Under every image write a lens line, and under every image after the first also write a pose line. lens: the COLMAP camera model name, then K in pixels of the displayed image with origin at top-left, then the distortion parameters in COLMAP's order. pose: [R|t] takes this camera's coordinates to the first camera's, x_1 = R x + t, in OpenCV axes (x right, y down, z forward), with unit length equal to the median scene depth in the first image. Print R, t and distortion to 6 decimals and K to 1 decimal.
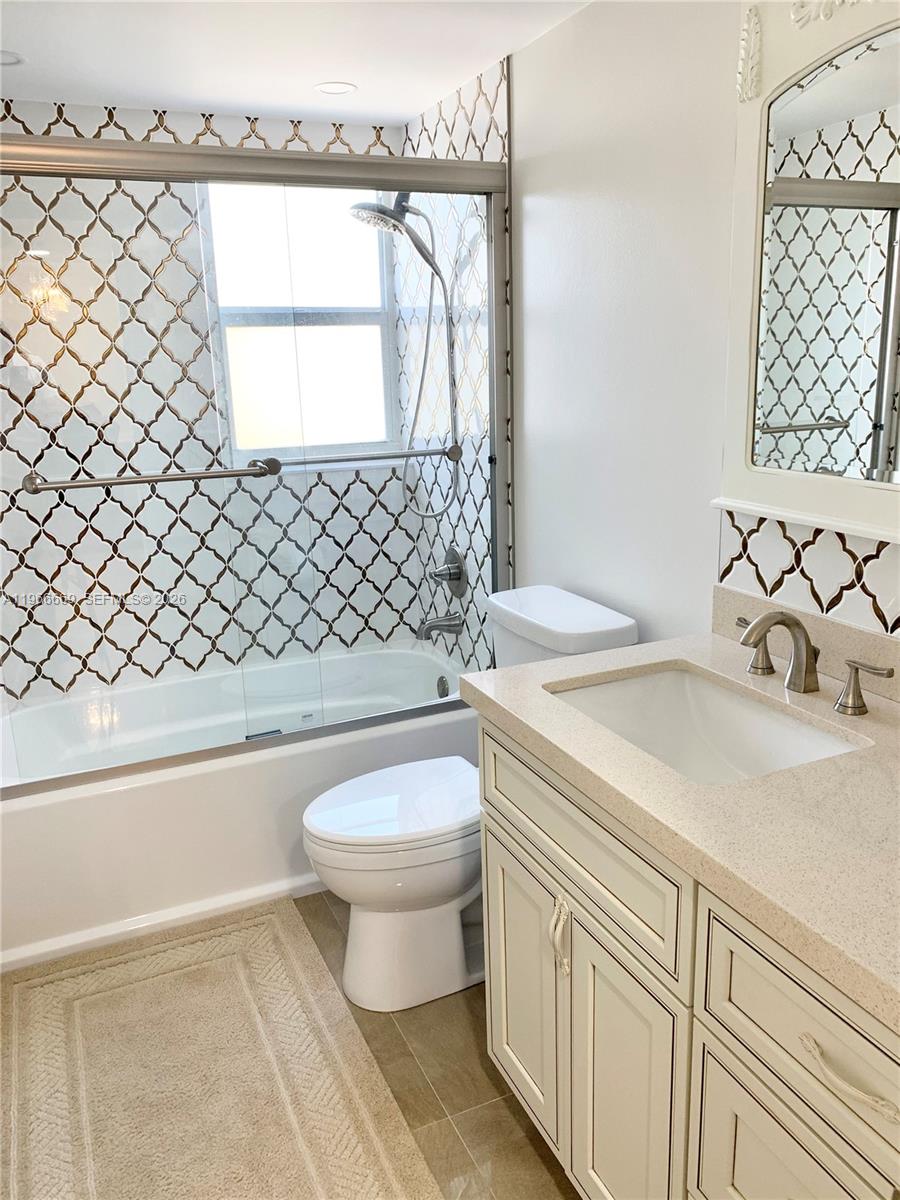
lens RADIAL K [[925.0, 0, 452.2], [0, 925.0, 604.7], [0, 0, 1]] dist [0.014541, -0.007520]
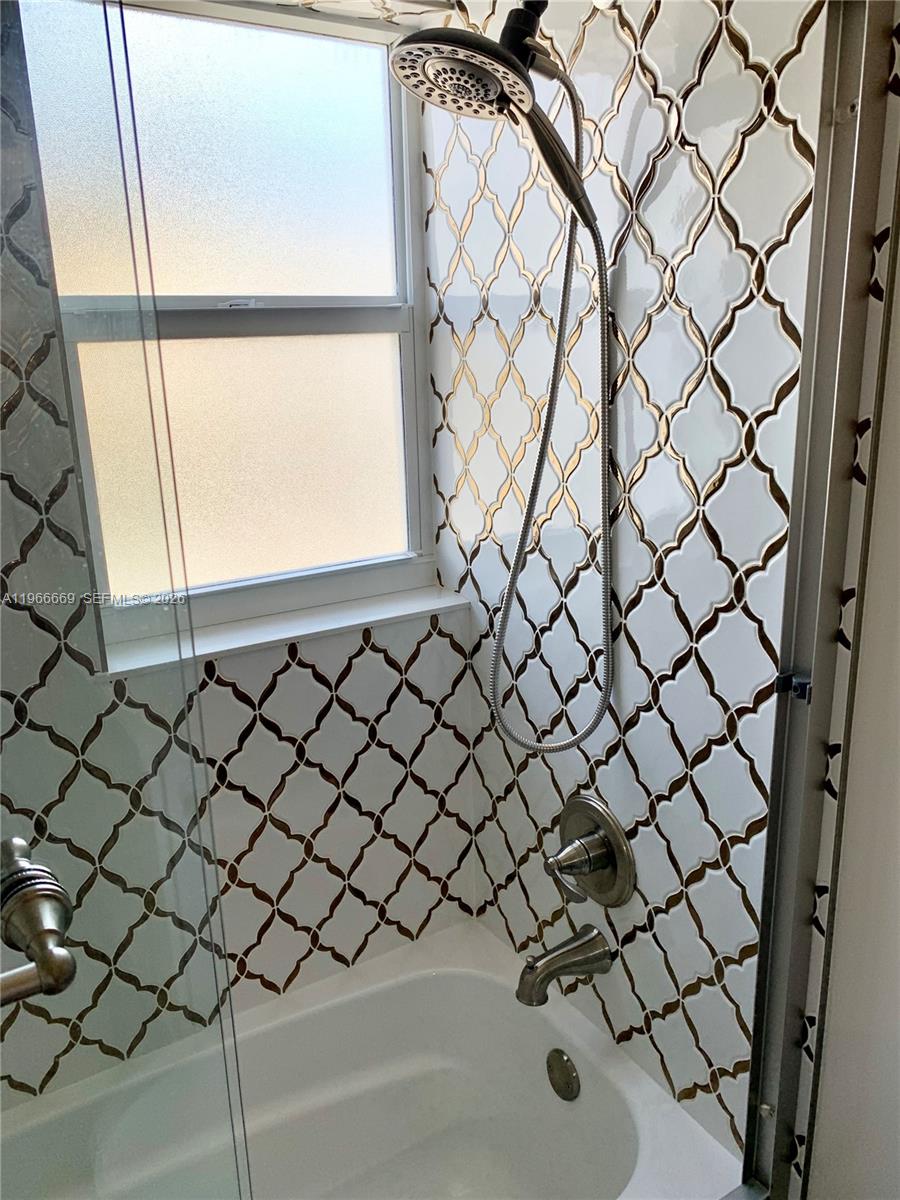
lens RADIAL K [[921.9, 0, 444.4], [0, 921.9, 597.9], [0, 0, 1]] dist [0.049197, -0.057466]
pose [[0.992455, -0.032066, 0.118345, -0.170901], [0.032704, 0.999459, -0.003448, -0.228015], [-0.118171, 0.007292, 0.992967, 0.731671]]
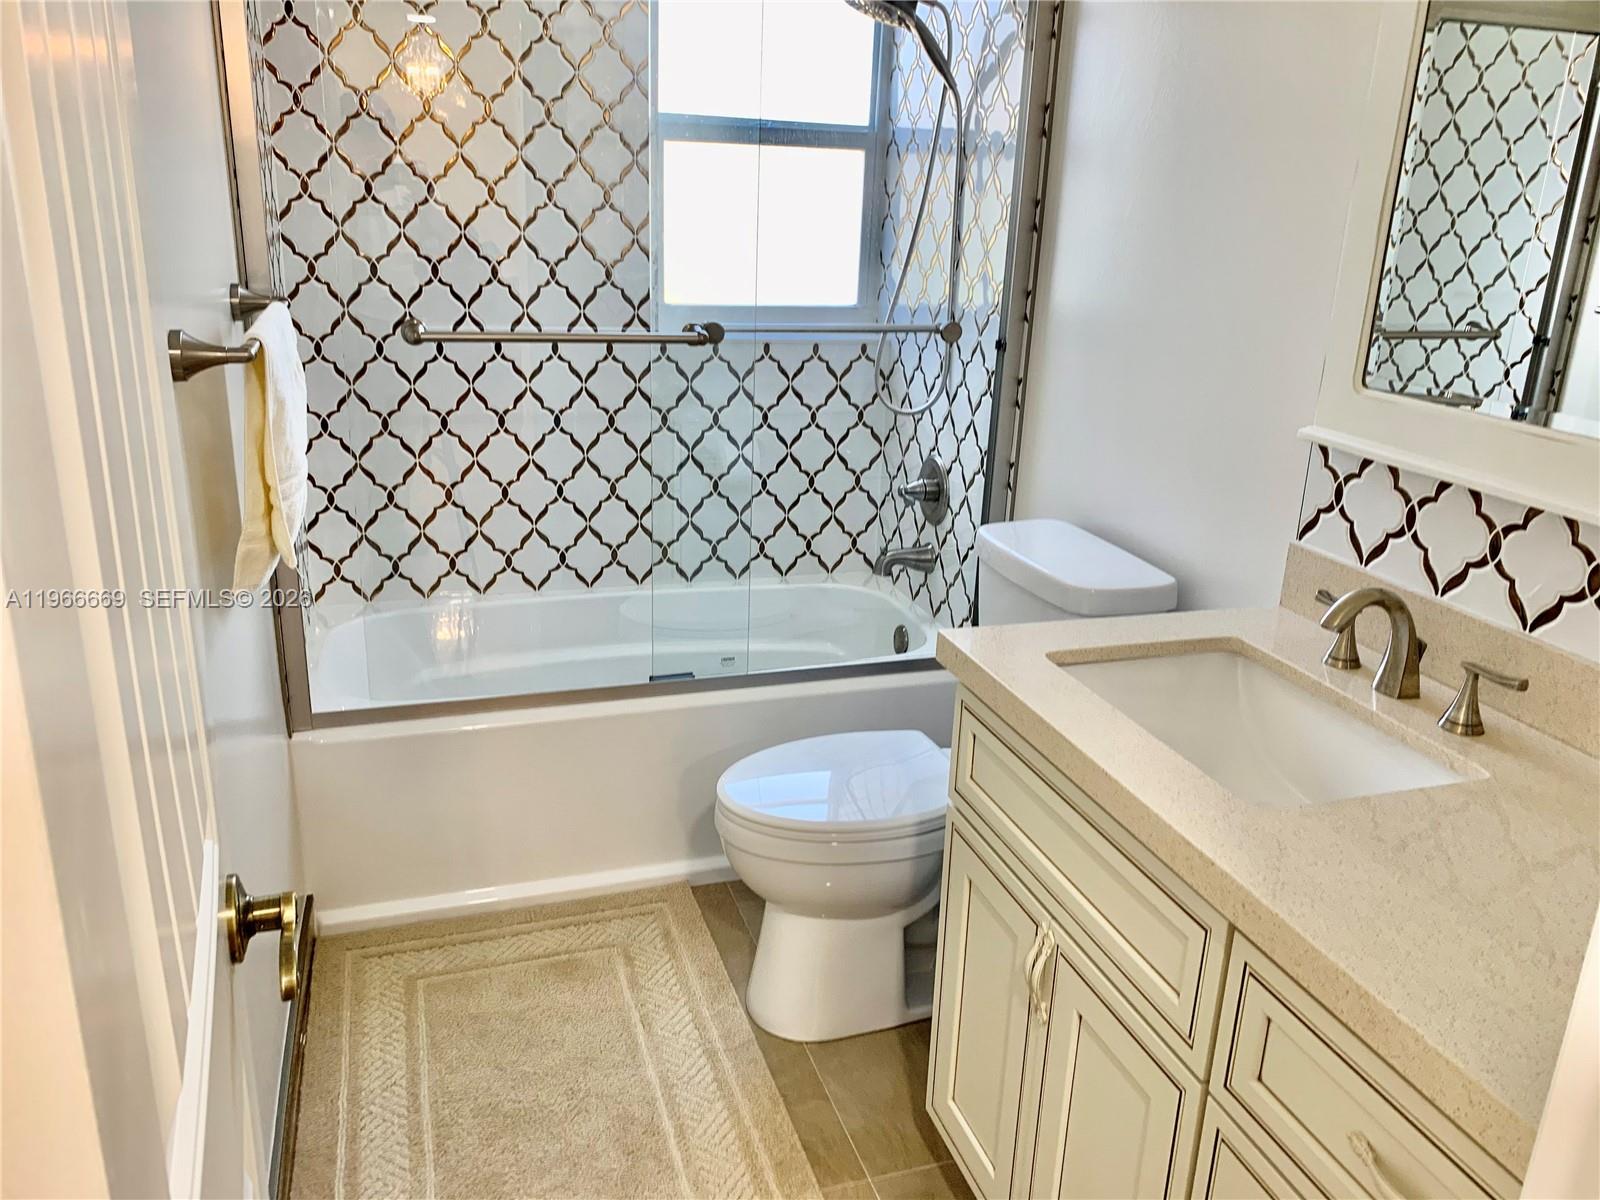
lens RADIAL K [[1229.2, 0, 803.8], [0, 1229.2, 596.0], [0, 0, 1]] dist [0.049197, -0.057466]
pose [[0.992053, 0.098150, -0.078722, -0.018471], [-0.093310, 0.993643, 0.062987, -0.004066], [0.084403, -0.055140, 0.994905, -0.023315]]
